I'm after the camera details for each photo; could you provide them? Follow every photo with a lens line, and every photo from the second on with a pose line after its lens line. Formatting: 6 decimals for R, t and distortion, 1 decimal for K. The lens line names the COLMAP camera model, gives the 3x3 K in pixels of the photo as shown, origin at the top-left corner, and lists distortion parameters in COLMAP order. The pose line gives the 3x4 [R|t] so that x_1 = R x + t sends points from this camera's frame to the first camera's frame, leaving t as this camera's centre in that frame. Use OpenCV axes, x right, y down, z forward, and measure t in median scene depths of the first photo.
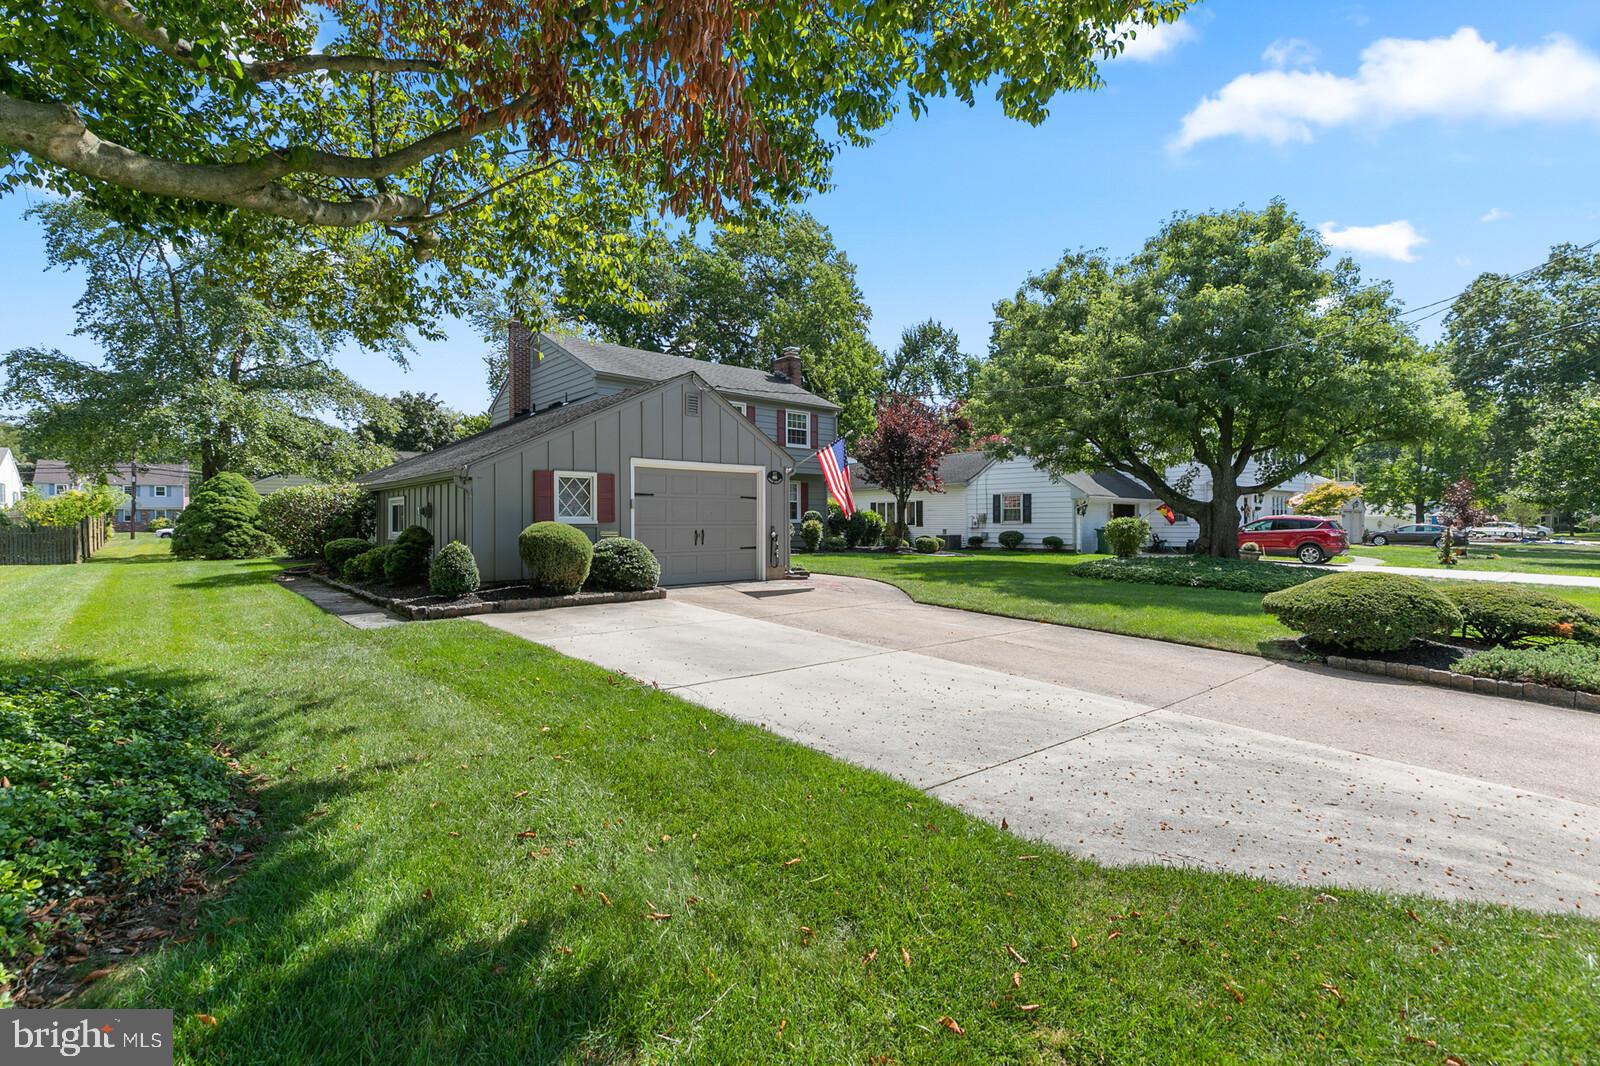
lens RADIAL K [[720.3, 0, 797.9], [0, 720.3, 527.9], [0, 0, 1]] dist [0.010964, -0.000093]
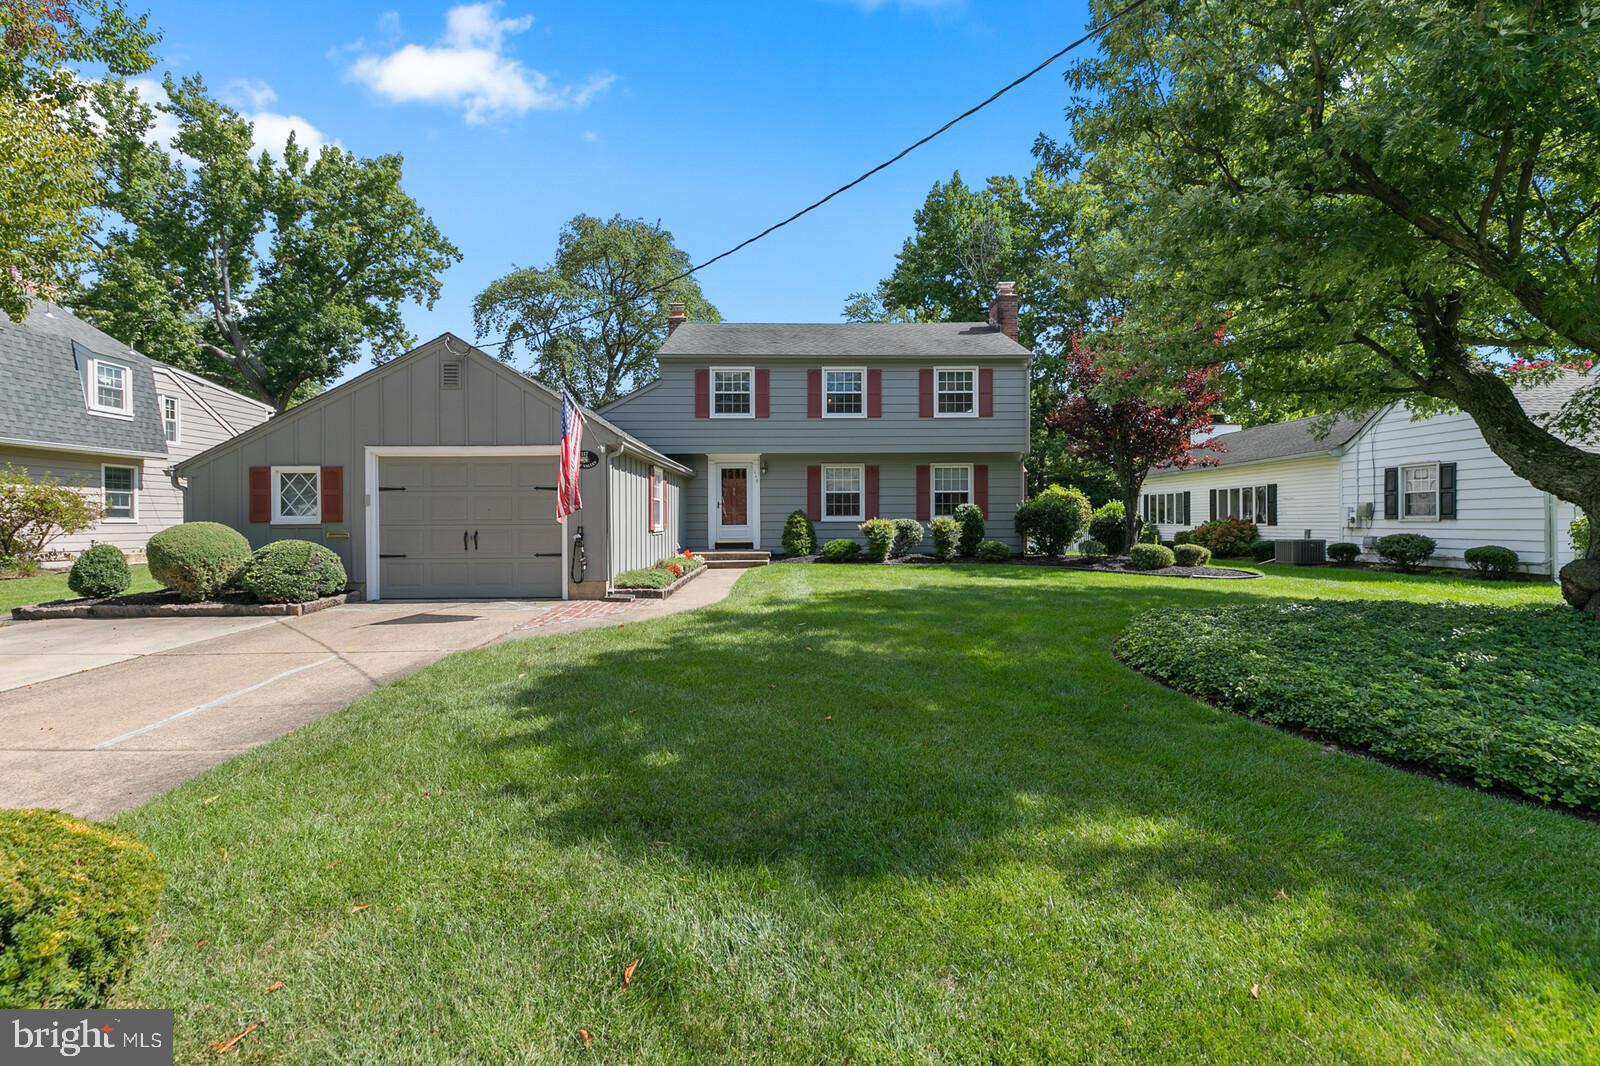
lens RADIAL K [[720.3, 0, 796.8], [0, 720.3, 526.3], [0, 0, 1]] dist [0.010964, -0.000093]
pose [[0.751199, 0.000628, -0.660075, 0.357219], [-0.000611, 1.000000, 0.000256, -0.001705], [0.660075, 0.000211, 0.751199, 0.343653]]
